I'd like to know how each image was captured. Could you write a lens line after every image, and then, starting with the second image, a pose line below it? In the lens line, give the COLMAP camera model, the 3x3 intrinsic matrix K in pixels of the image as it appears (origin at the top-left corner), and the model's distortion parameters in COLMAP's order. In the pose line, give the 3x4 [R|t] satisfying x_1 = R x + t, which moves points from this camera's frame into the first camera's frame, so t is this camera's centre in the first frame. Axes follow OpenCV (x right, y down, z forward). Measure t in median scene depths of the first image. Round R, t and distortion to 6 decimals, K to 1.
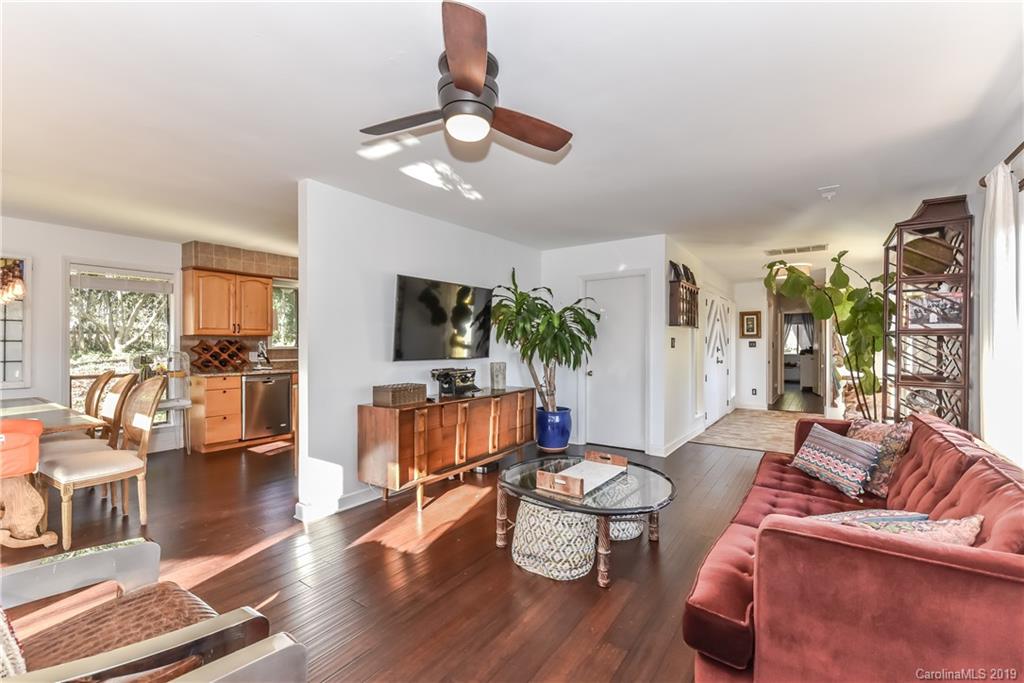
lens RADIAL K [[439.8, 0, 509.1], [0, 439.8, 344.5], [0, 0, 1]] dist [0.016217, -0.009727]
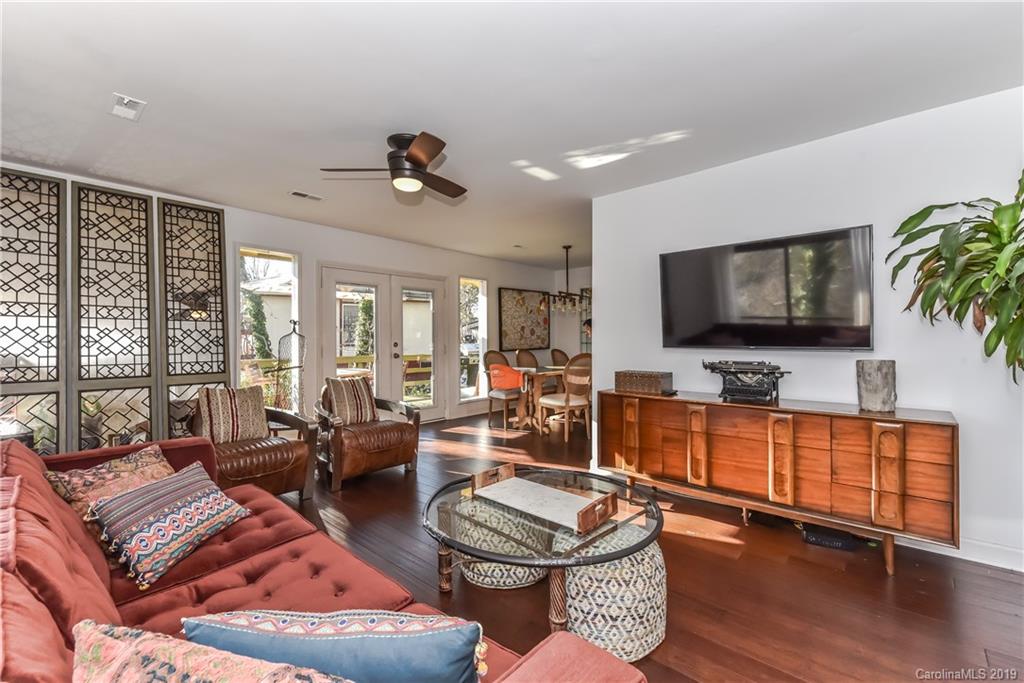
lens RADIAL K [[445.3, 0, 514.6], [0, 445.3, 336.6], [0, 0, 1]] dist [0.000967, -0.000561]
pose [[-0.111034, -0.003056, -0.993812, 0.469665], [0.002988, 0.999990, -0.003409, 0.011016], [0.993812, -0.003348, -0.111023, 0.522674]]
